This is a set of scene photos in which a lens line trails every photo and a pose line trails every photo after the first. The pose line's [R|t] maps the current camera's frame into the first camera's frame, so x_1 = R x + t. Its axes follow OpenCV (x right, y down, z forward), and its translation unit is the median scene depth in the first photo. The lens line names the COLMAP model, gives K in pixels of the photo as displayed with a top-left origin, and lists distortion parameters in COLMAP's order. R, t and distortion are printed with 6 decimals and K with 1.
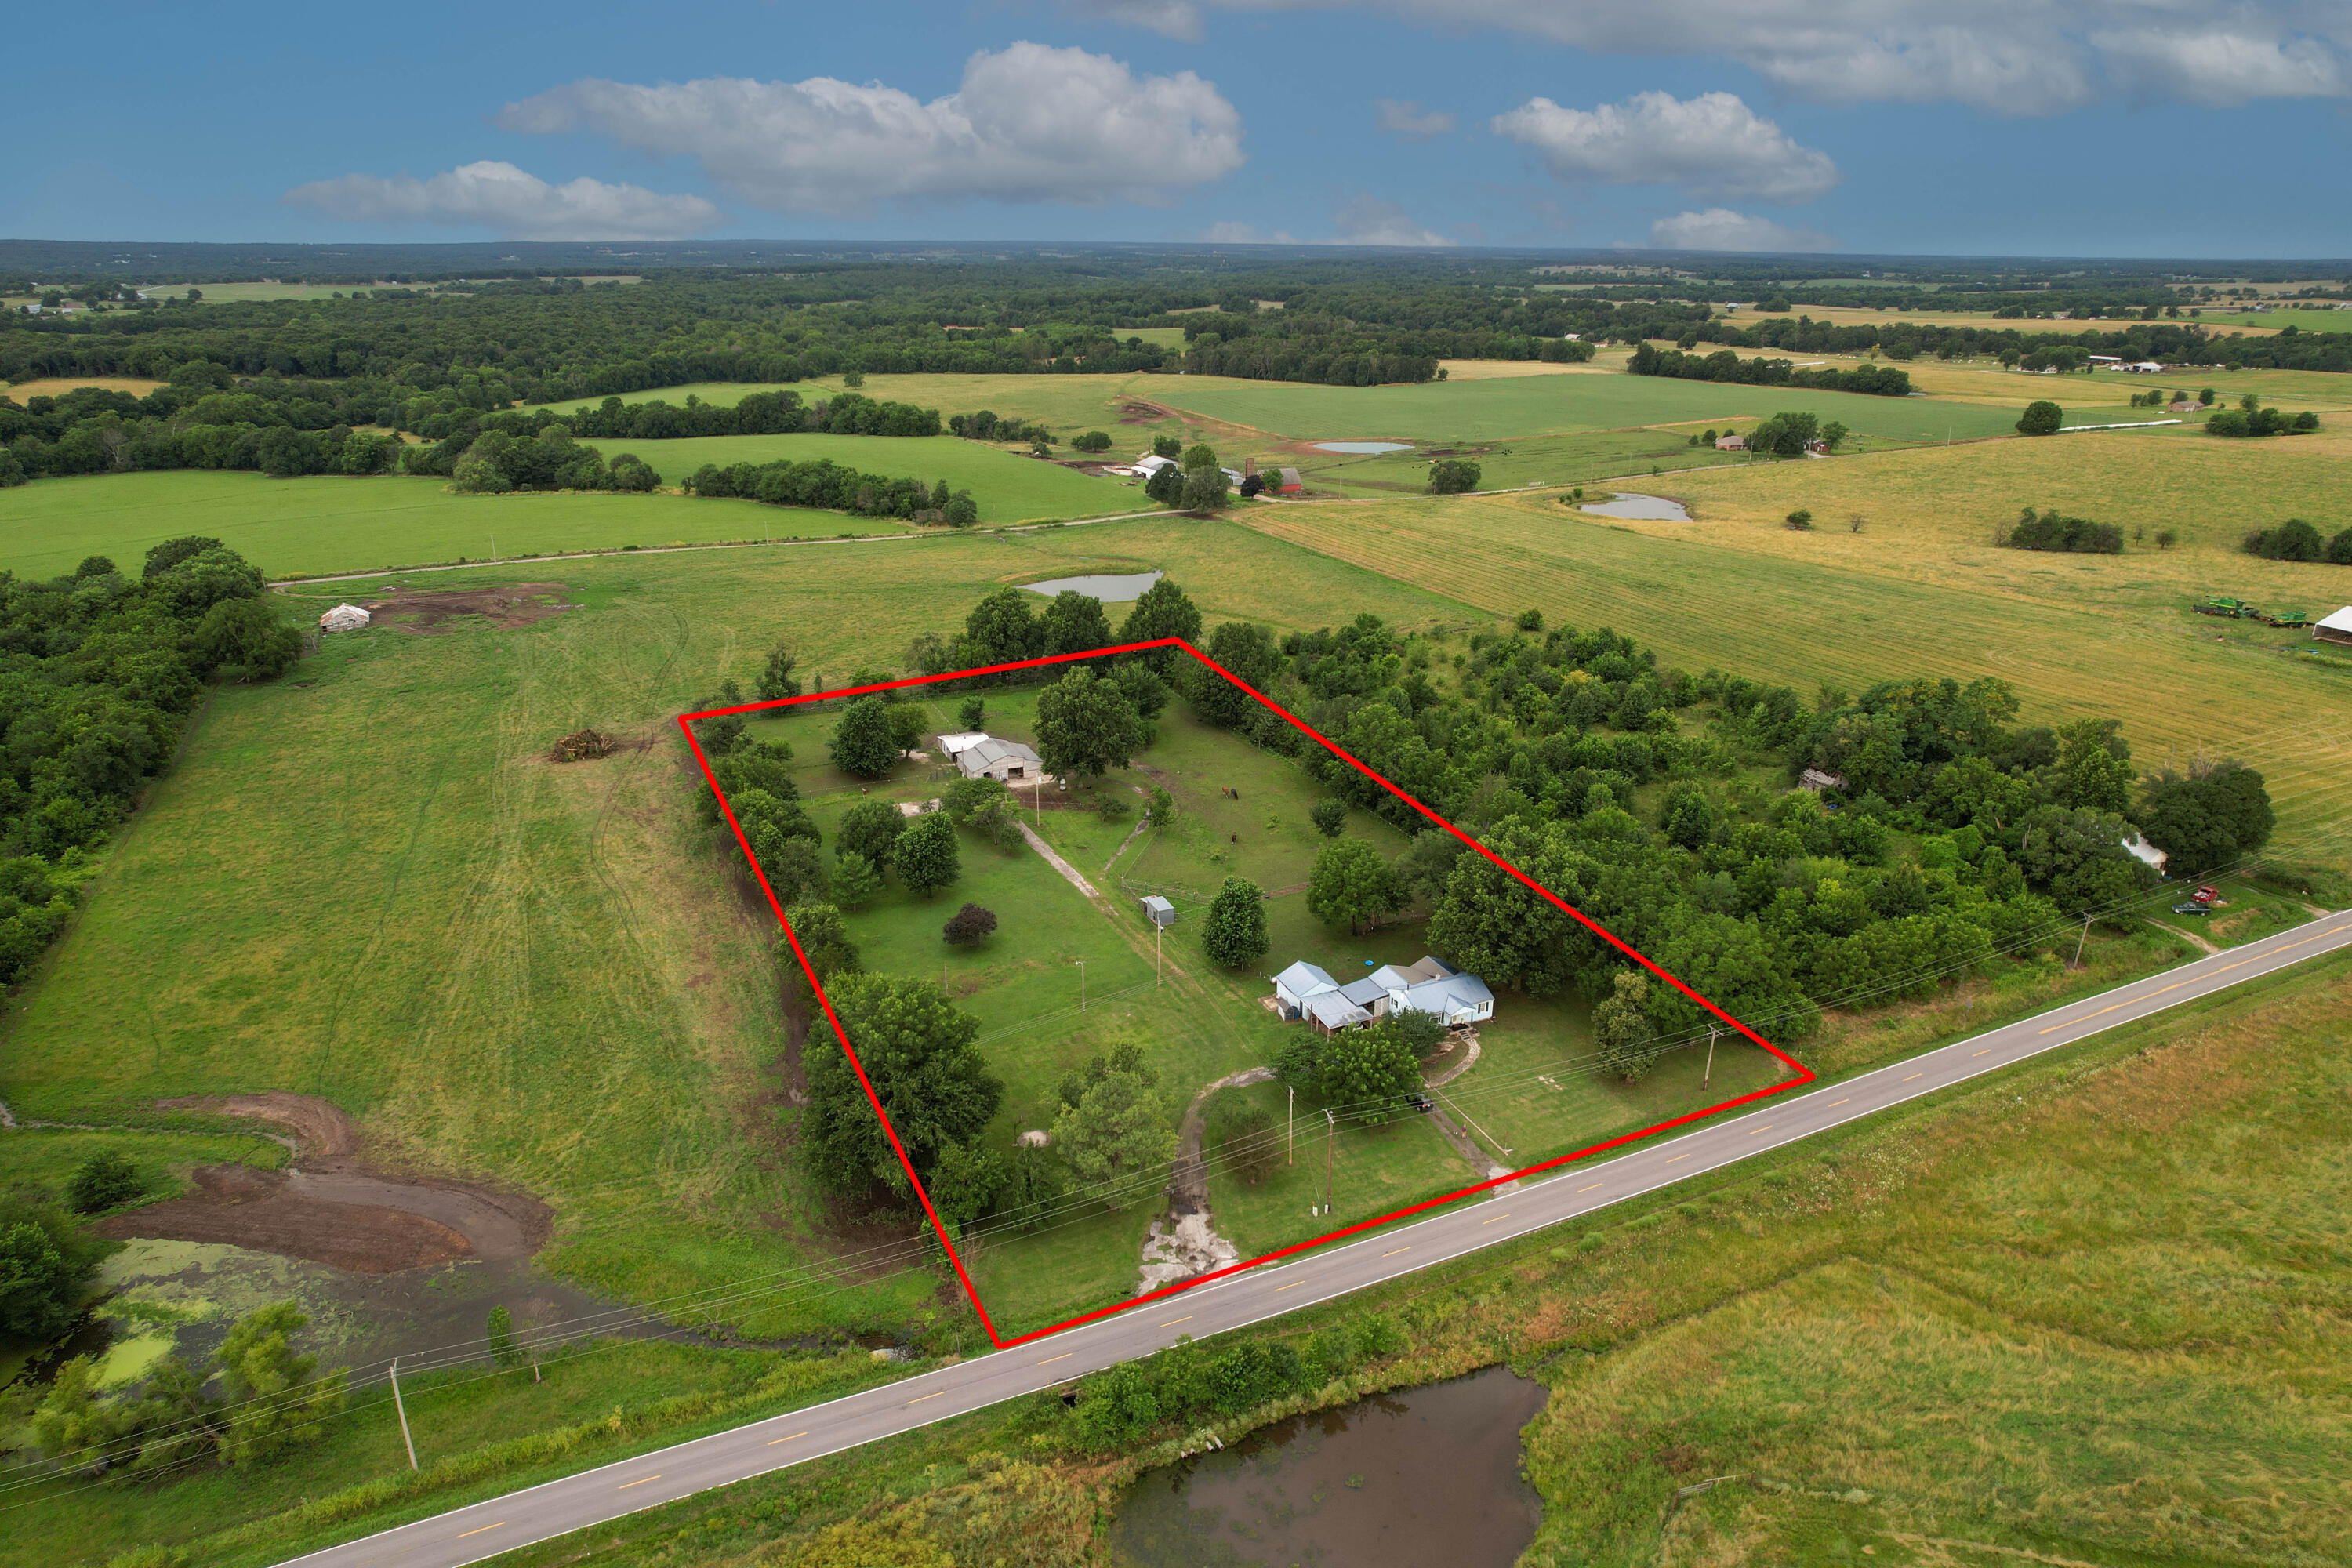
lens RADIAL K [[1506.1, 0, 1182.9], [0, 1506.1, 776.1], [0, 0, 1]] dist [-0.075061, 0.064970]
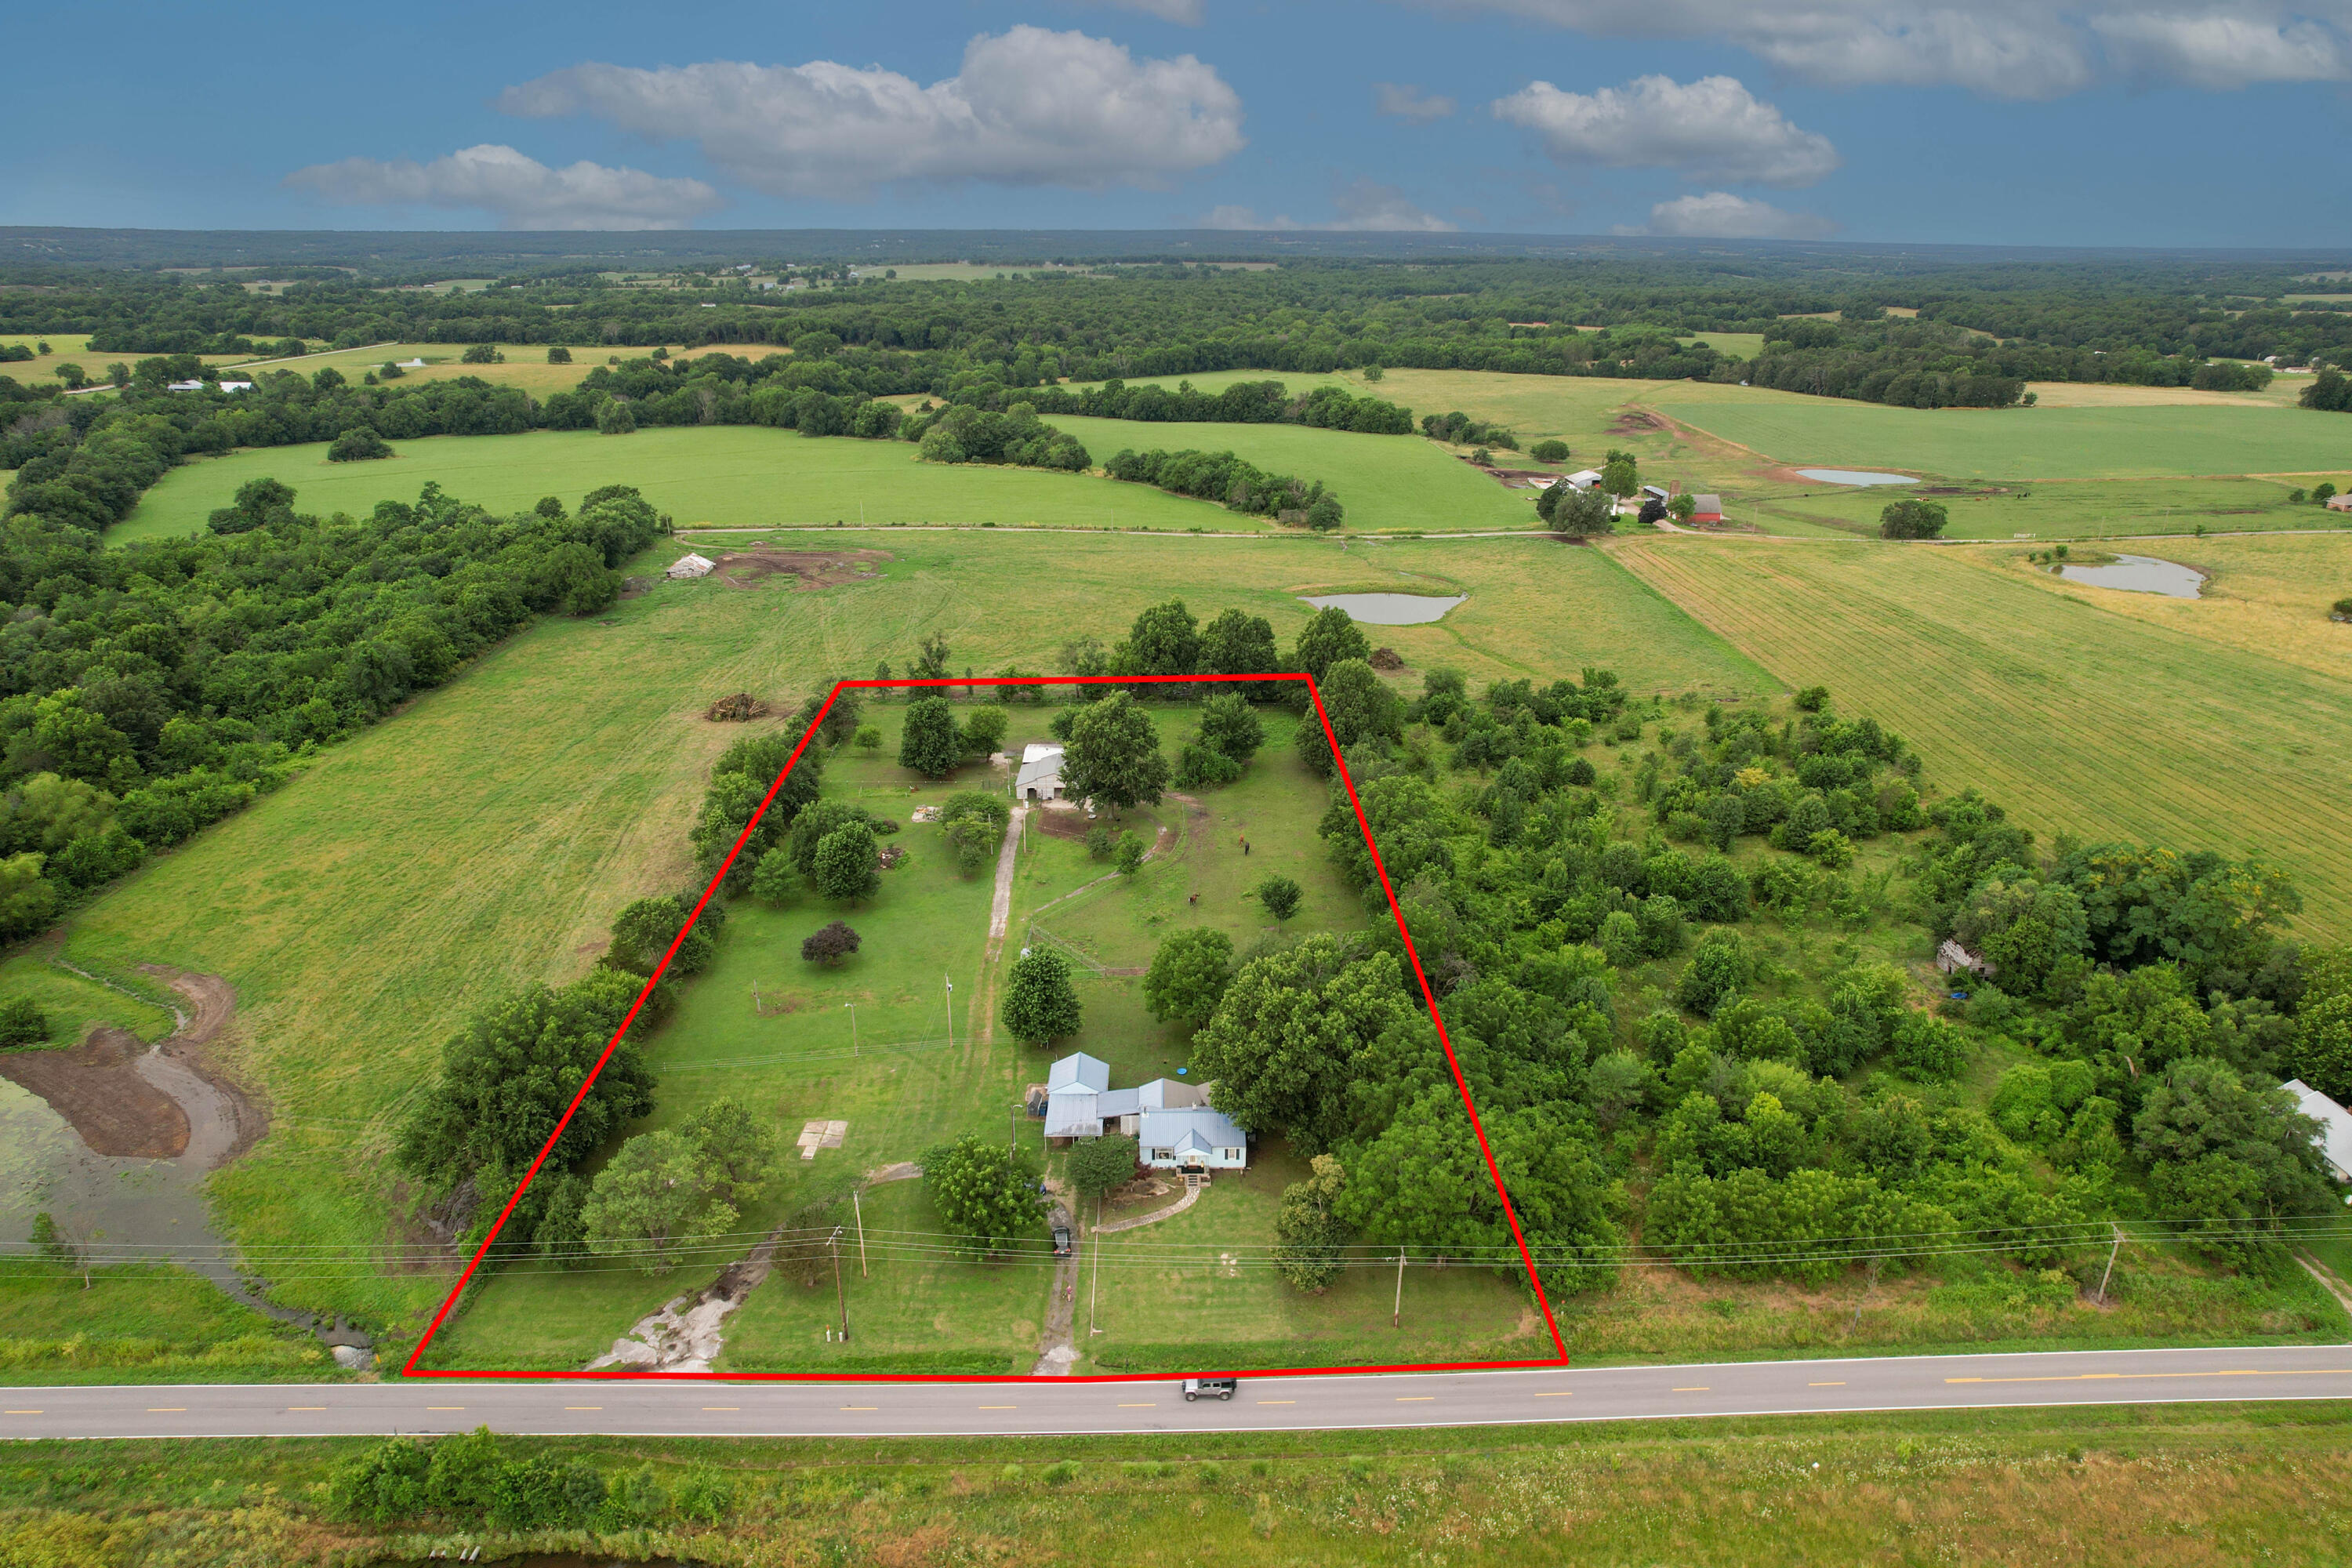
lens RADIAL K [[1506.1, 0, 1182.9], [0, 1506.1, 776.1], [0, 0, 1]] dist [-0.075061, 0.064970]
pose [[0.913447, 0.141105, -0.381711, 0.139159], [-0.139517, 0.989703, 0.031989, -0.023365], [0.382294, 0.024035, 0.923728, 0.062223]]
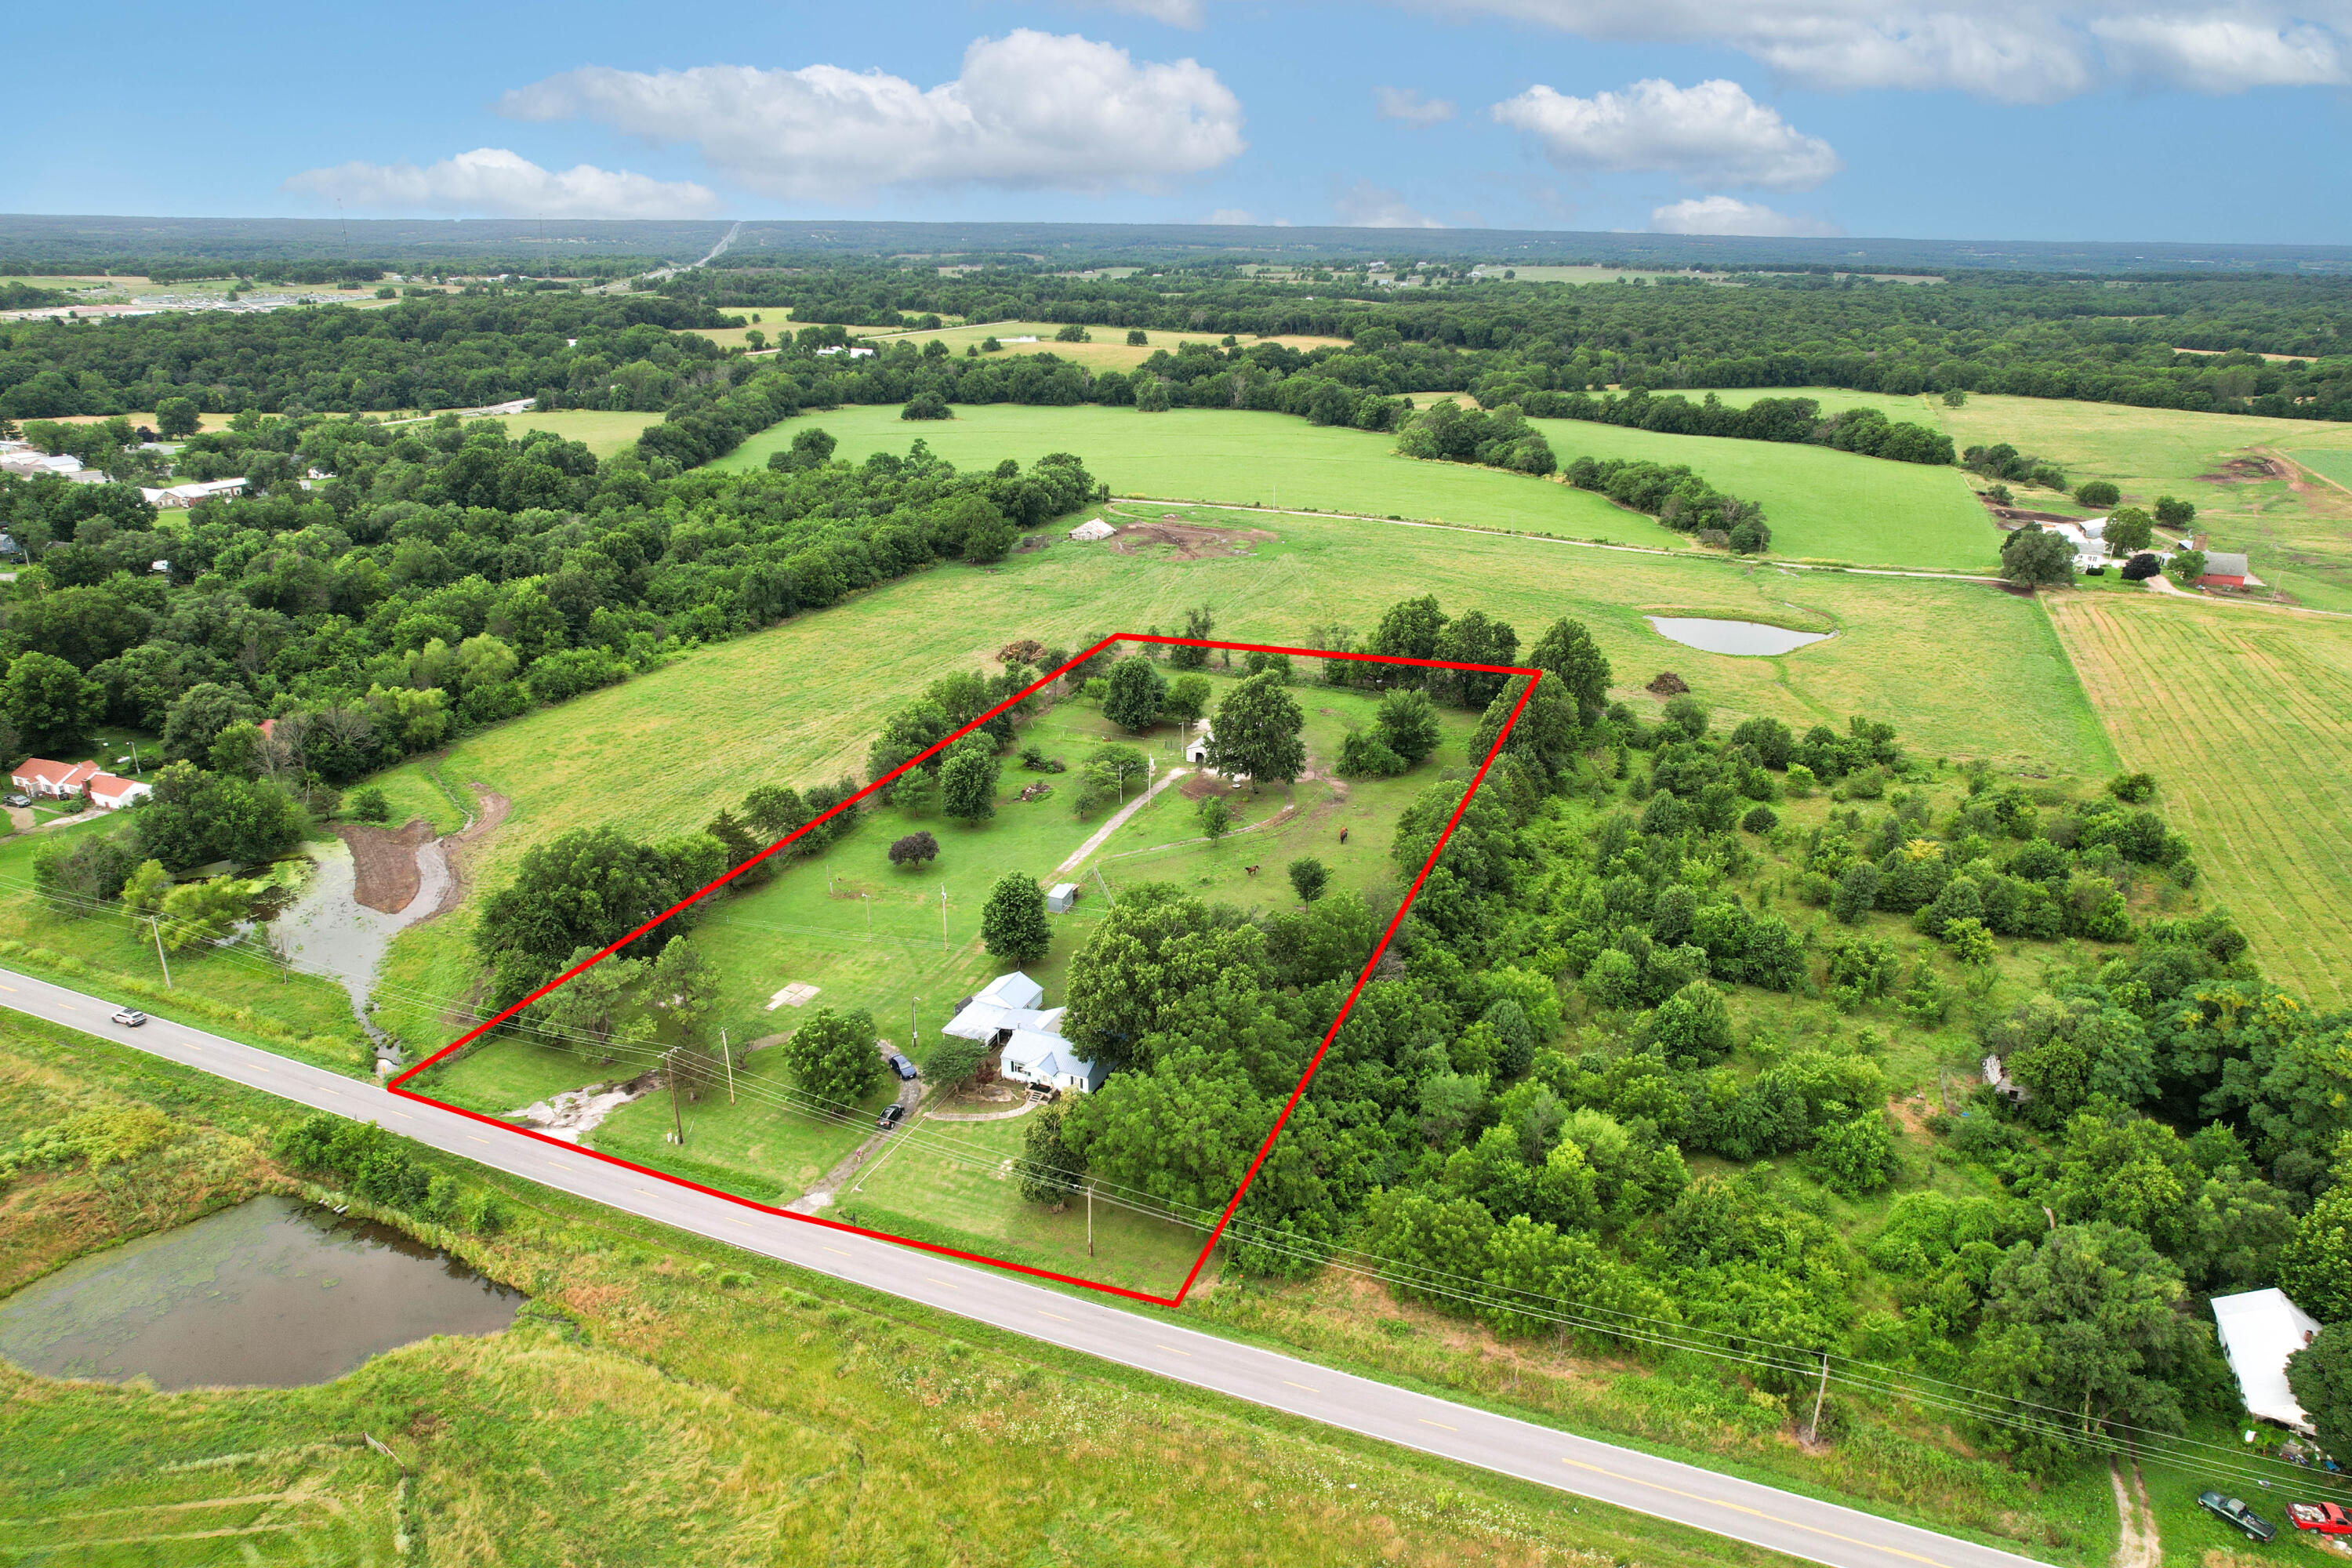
lens RADIAL K [[1506.1, 0, 1182.9], [0, 1506.1, 776.1], [0, 0, 1]] dist [-0.075061, 0.064970]
pose [[0.671165, 0.260346, -0.694087, 0.245548], [-0.258496, 0.959726, 0.110026, -0.041316], [0.694778, 0.105573, 0.711433, 0.114267]]
